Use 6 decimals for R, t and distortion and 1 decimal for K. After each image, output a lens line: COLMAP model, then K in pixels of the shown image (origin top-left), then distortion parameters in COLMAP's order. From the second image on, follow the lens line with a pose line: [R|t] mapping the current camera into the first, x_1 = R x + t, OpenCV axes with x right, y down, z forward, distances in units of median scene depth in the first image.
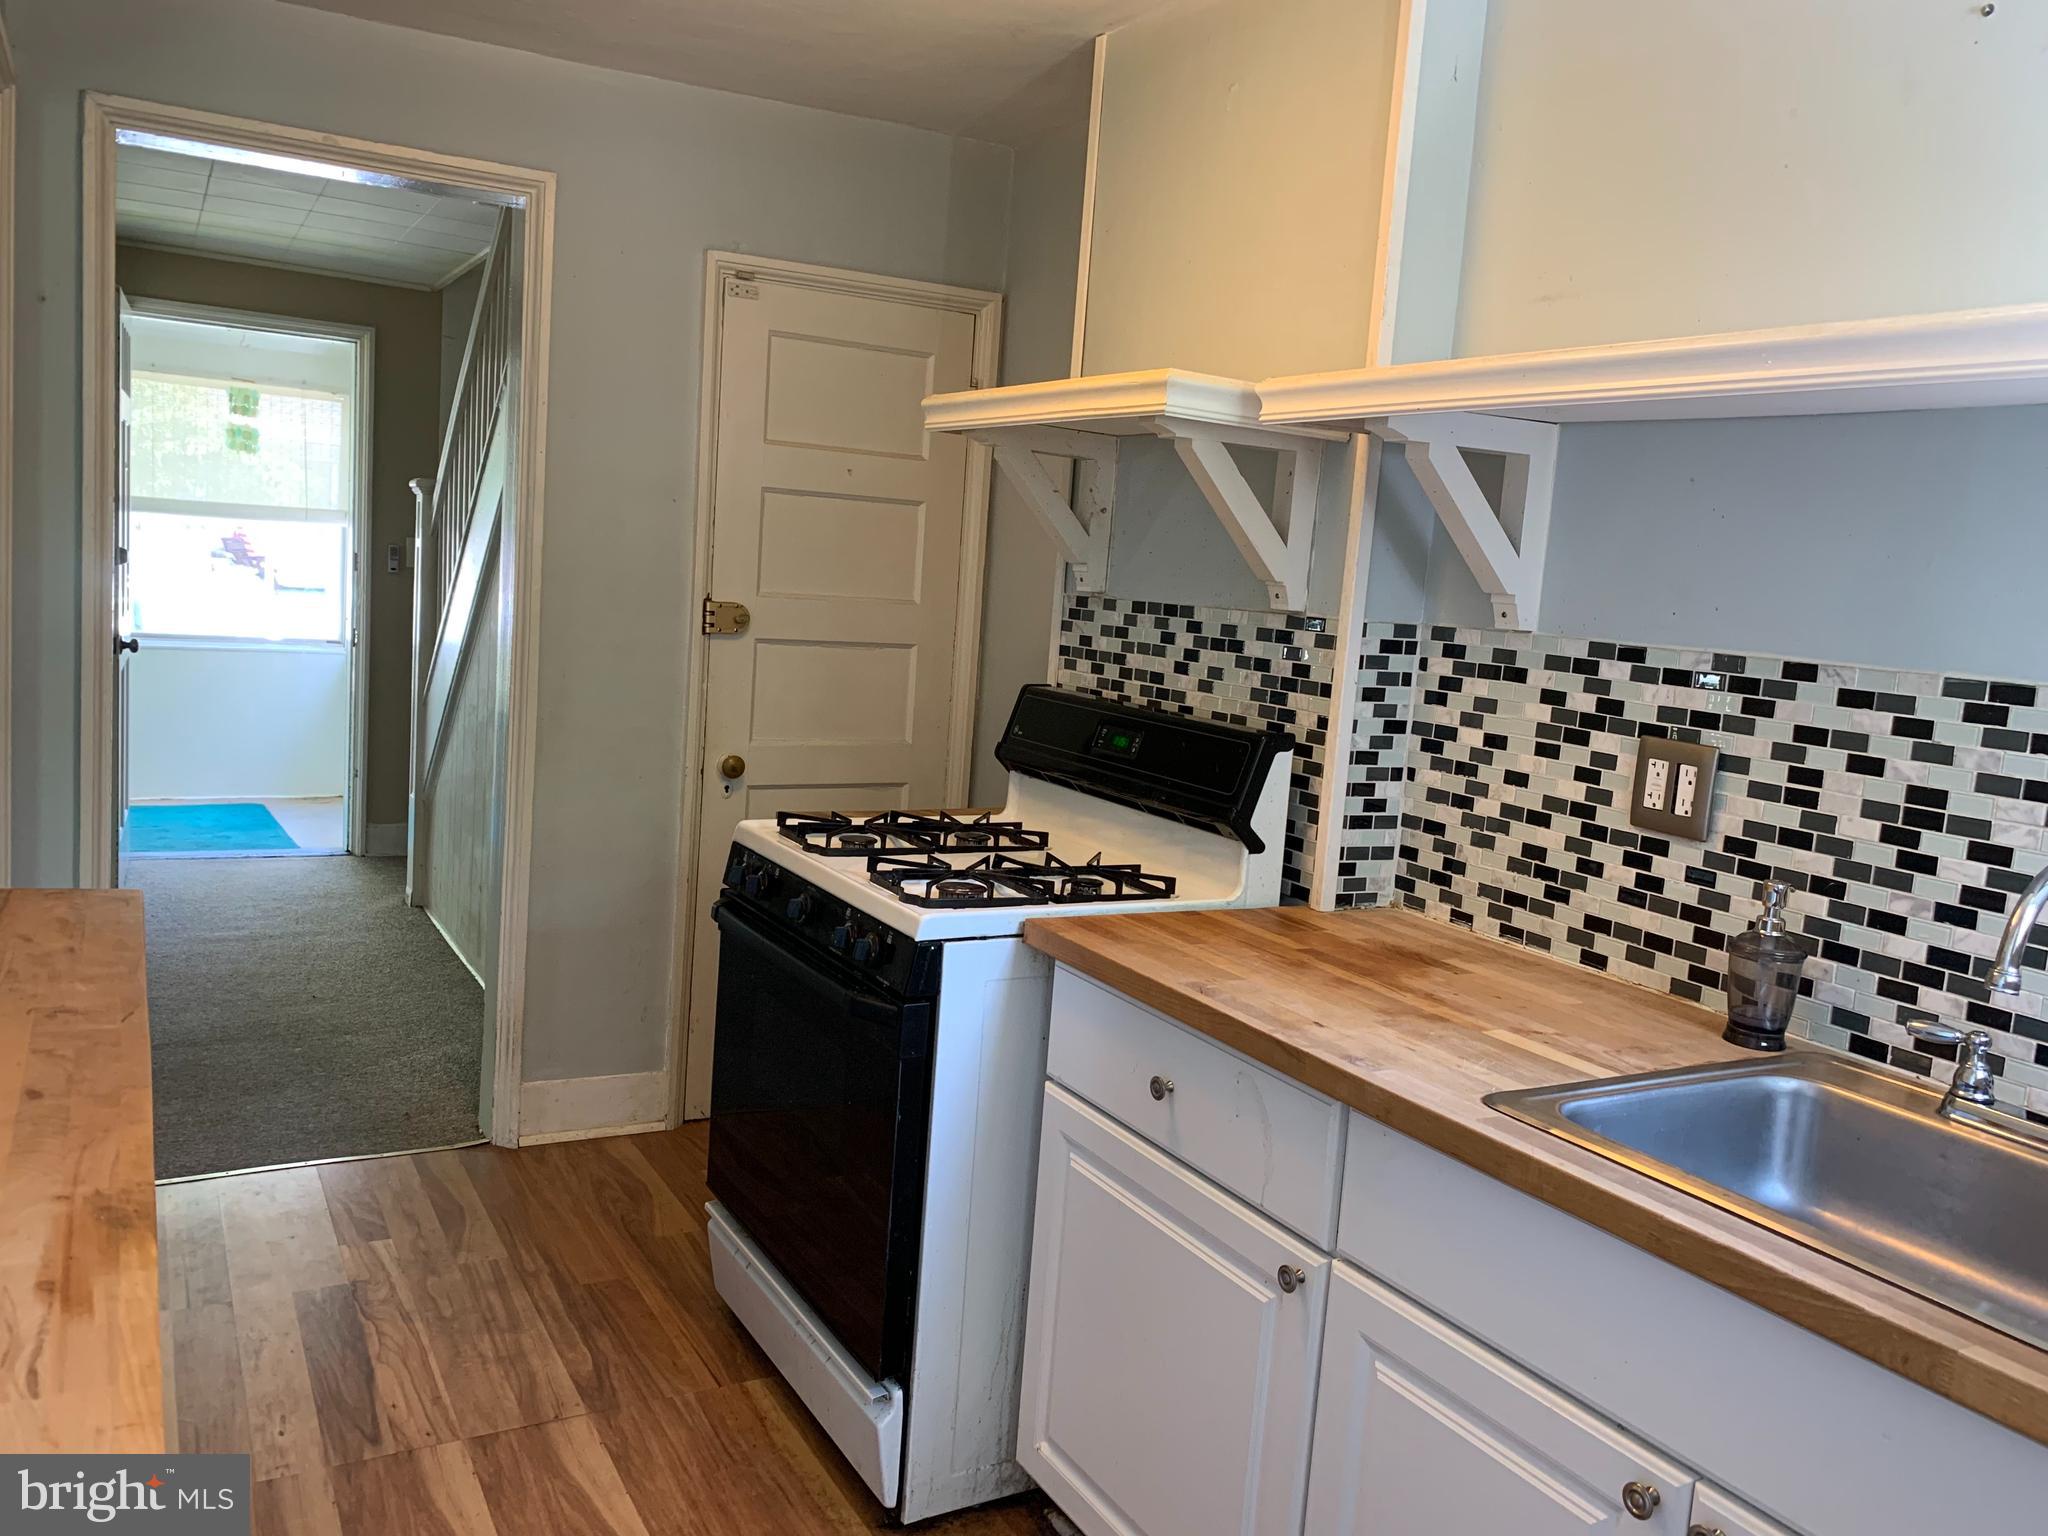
lens RADIAL K [[1552.1, 0, 1008.4], [0, 1552.1, 763.9], [0, 0, 1]] dist [-0.003506, -0.004995]
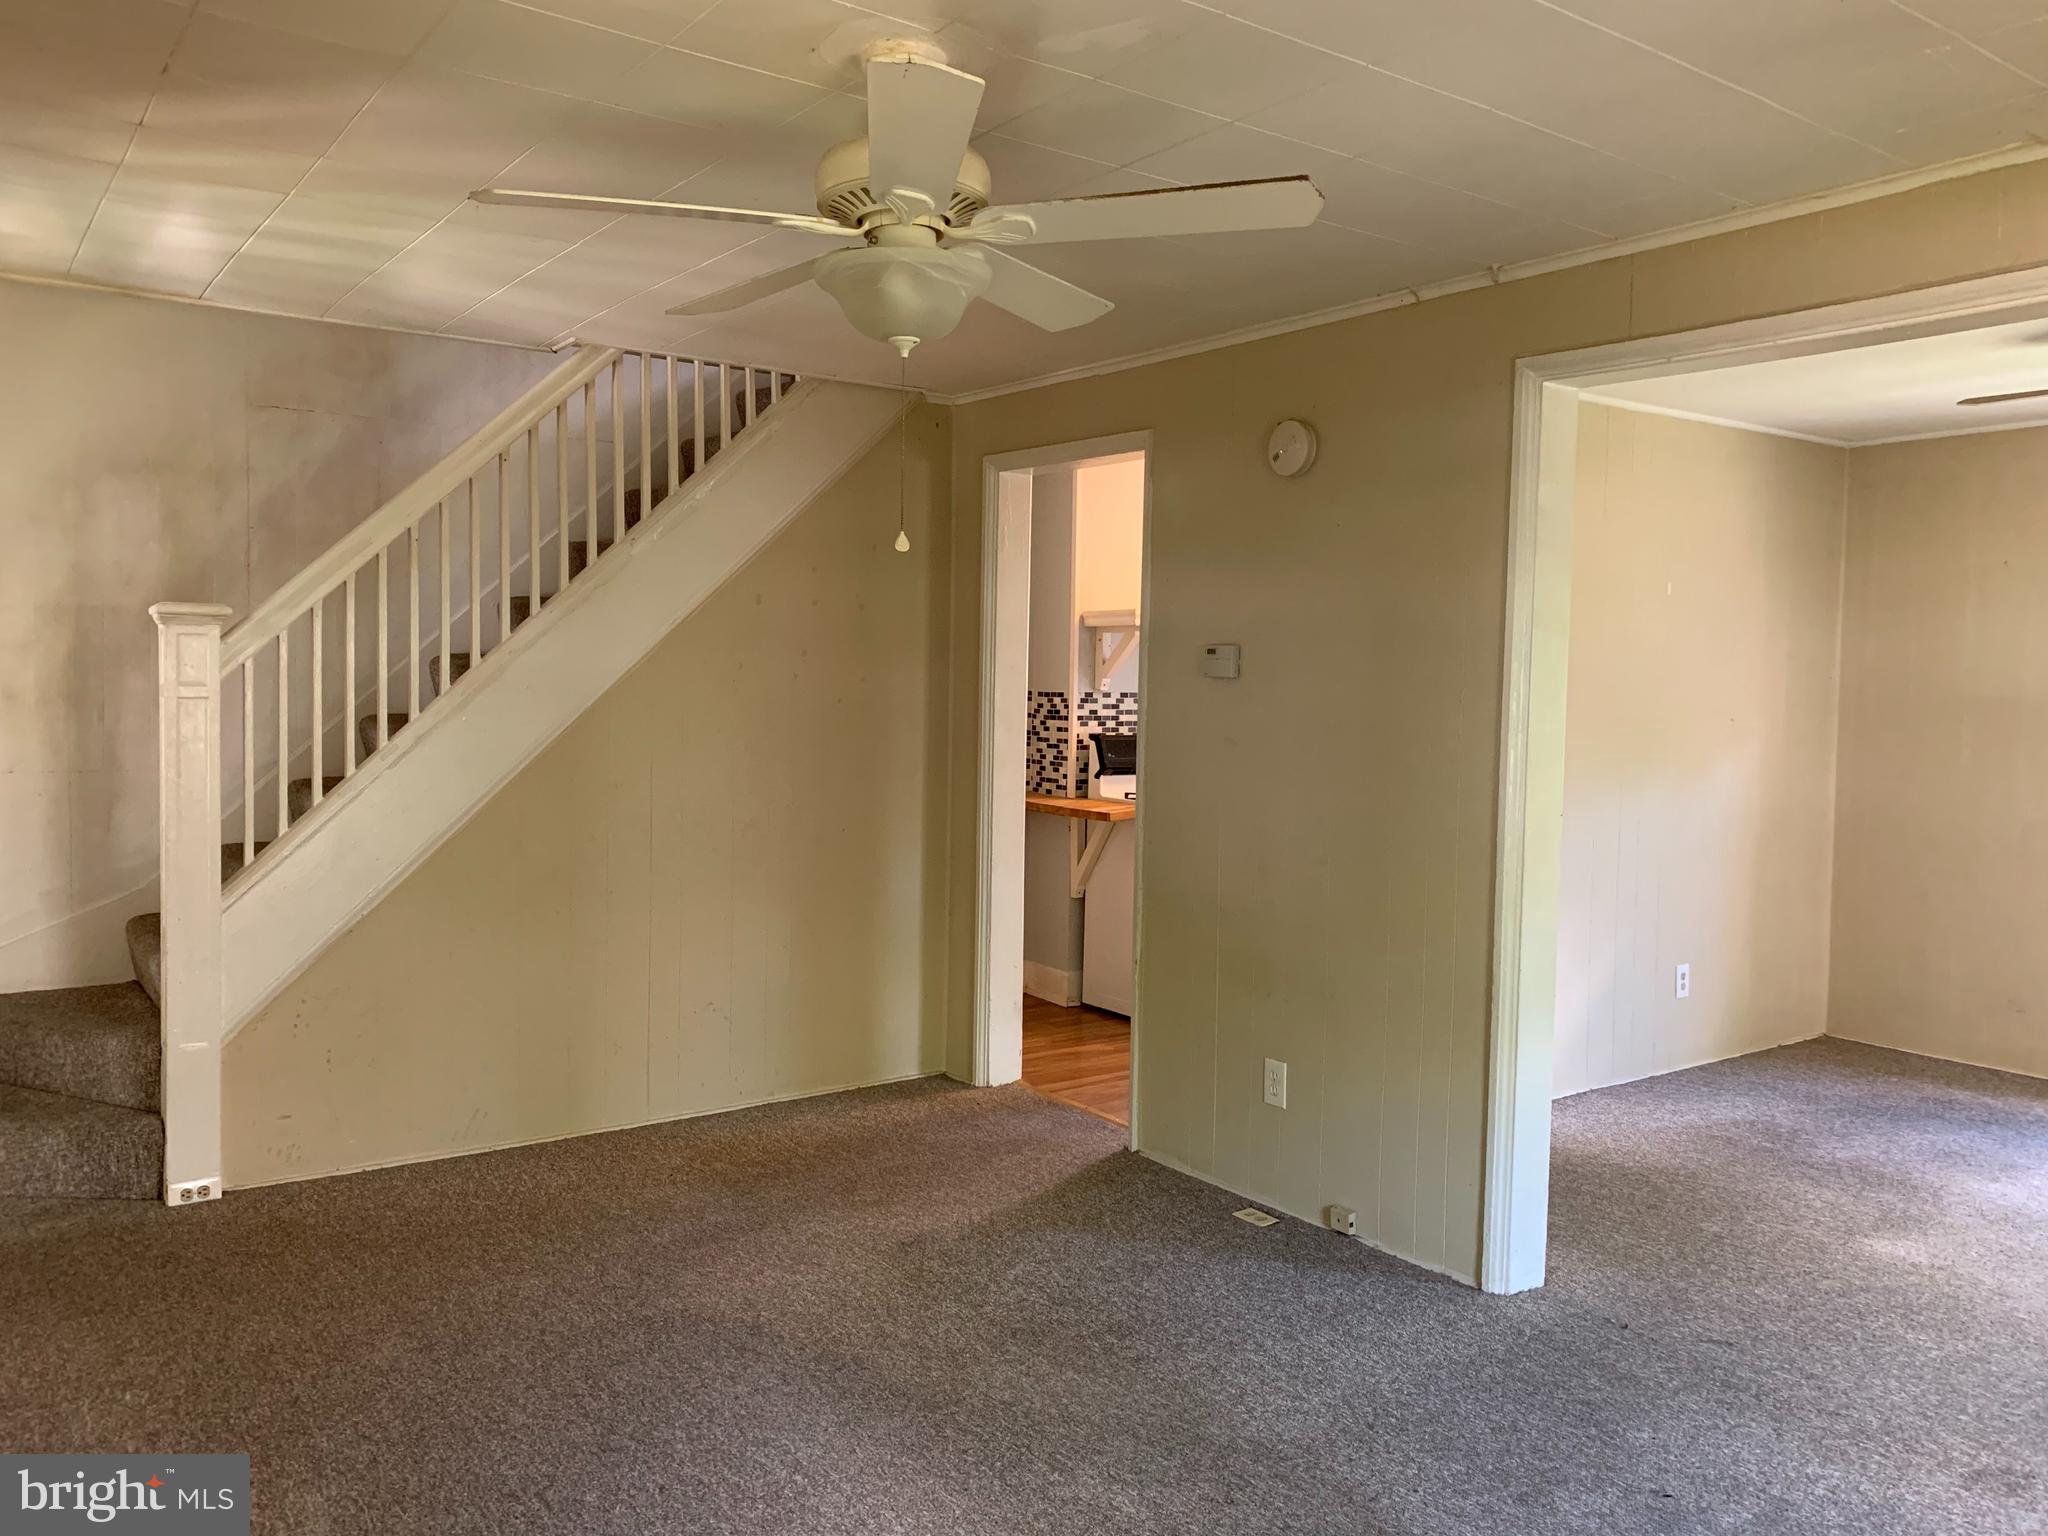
lens RADIAL K [[1552.1, 0, 1008.4], [0, 1552.1, 763.9], [0, 0, 1]] dist [-0.003506, -0.004995]
pose [[-0.128813, -0.137032, 0.982156, -2.990016], [0.091793, 0.984507, 0.149399, -0.493067], [-0.987411, 0.109399, -0.114238, 1.960574]]
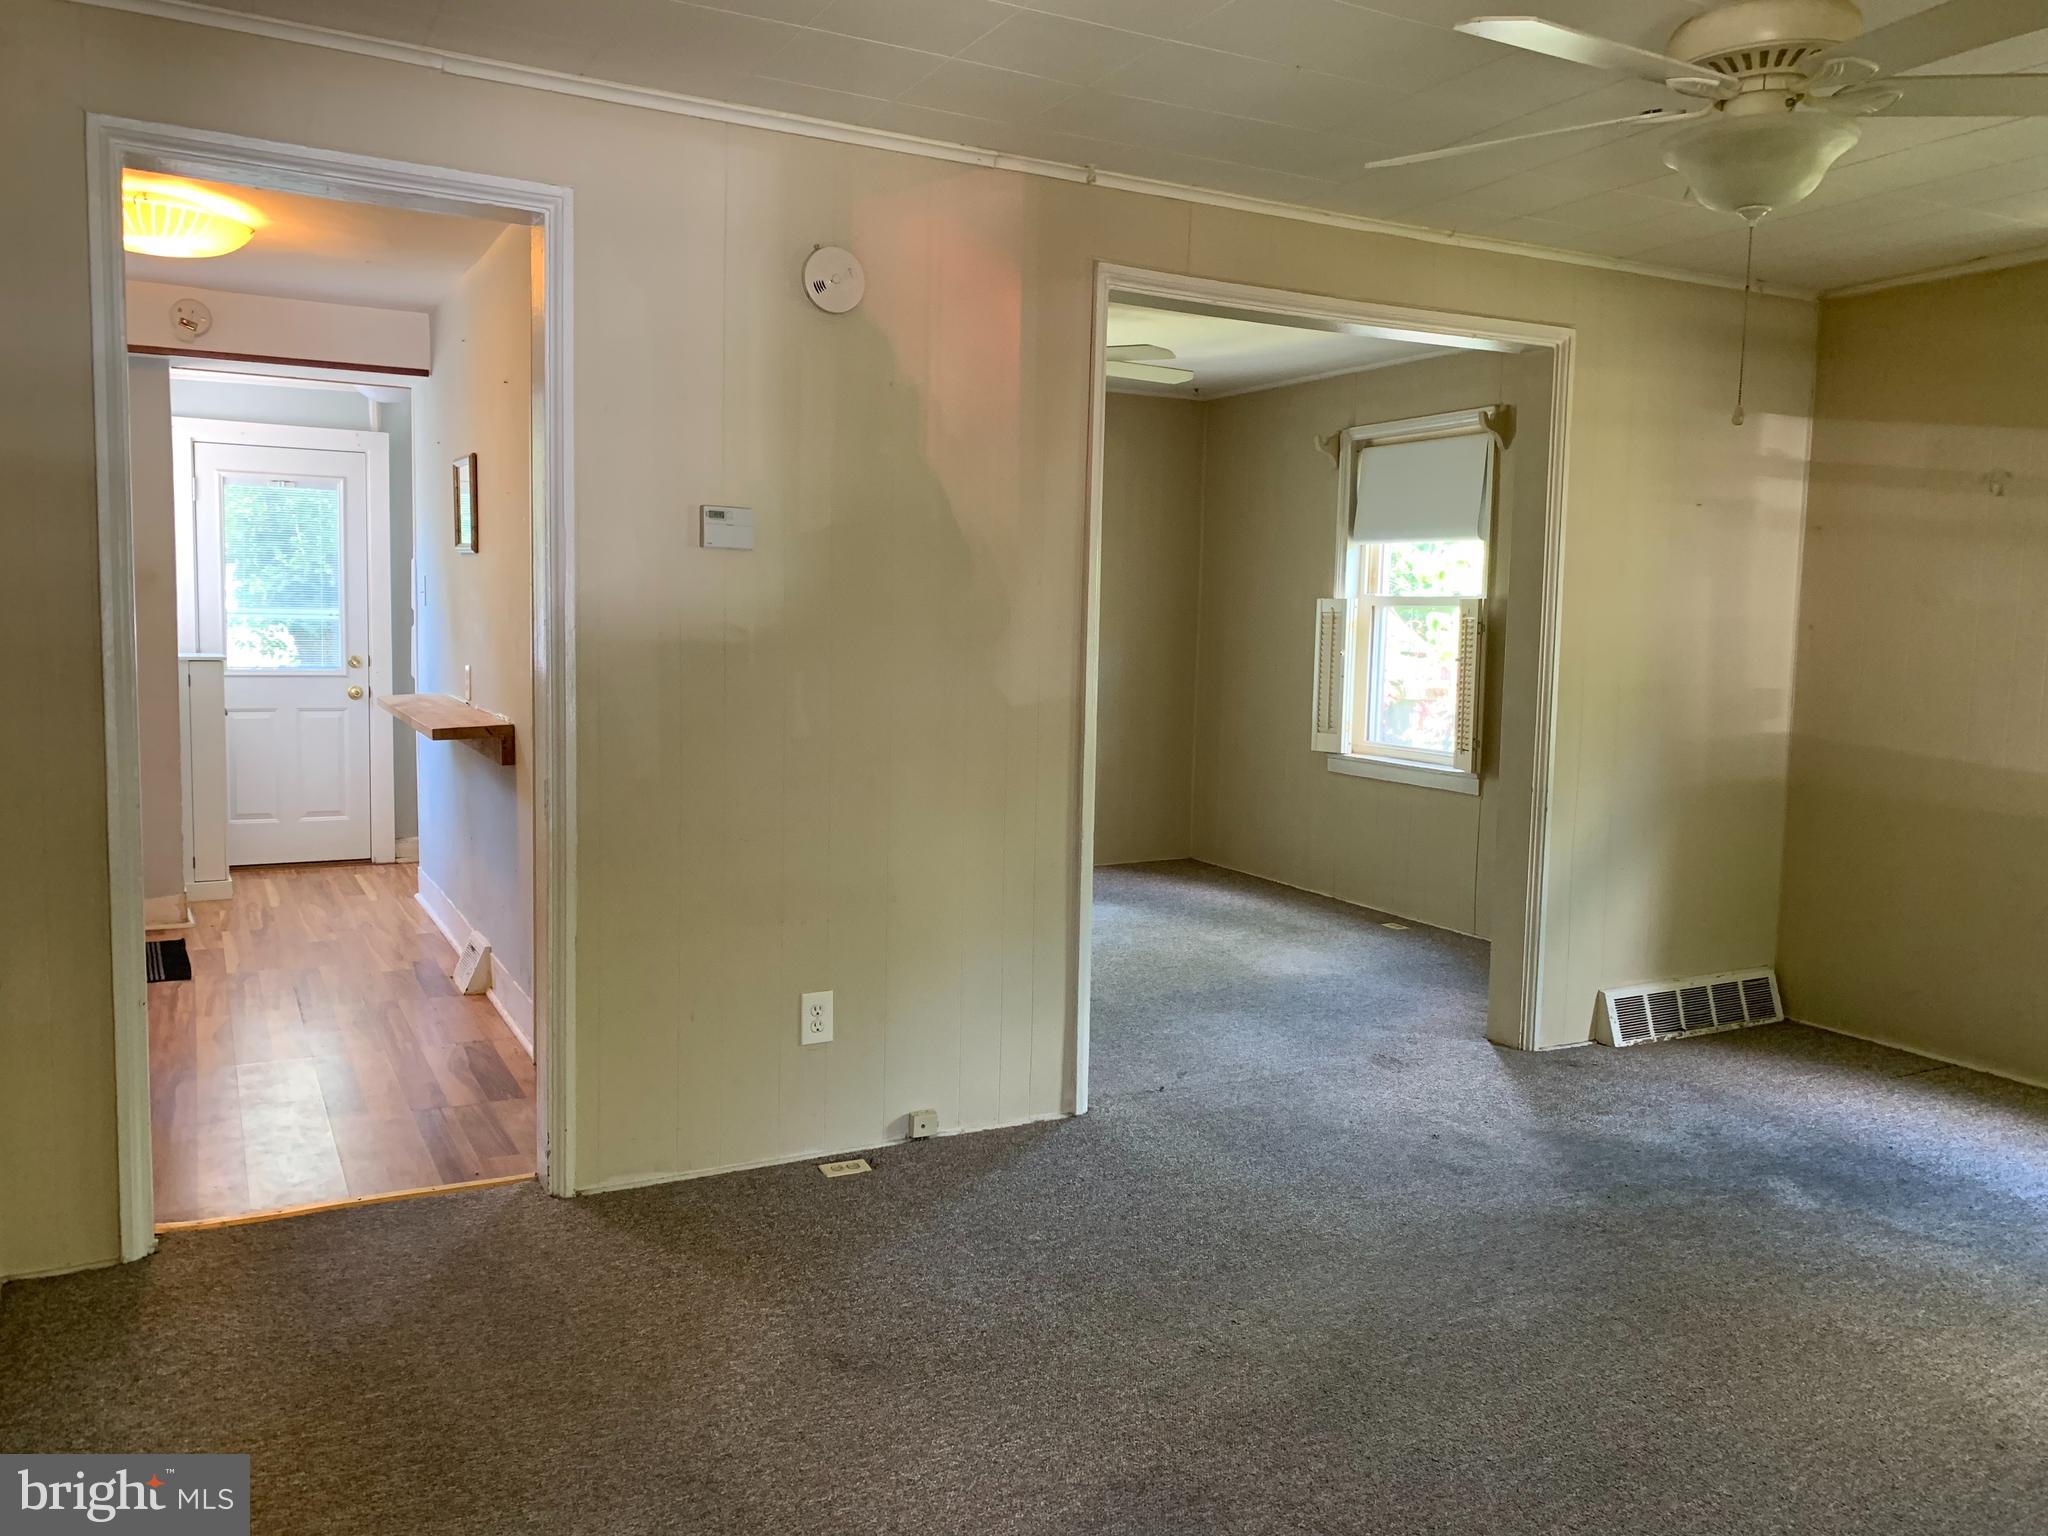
lens RADIAL K [[1552.1, 0, 1008.4], [0, 1552.1, 763.9], [0, 0, 1]] dist [-0.003506, -0.004995]
pose [[-0.995048, -0.099306, 0.004261, -1.340336], [-0.095982, 0.971115, 0.218457, -0.439215], [-0.025832, 0.216966, -0.975837, 3.062587]]
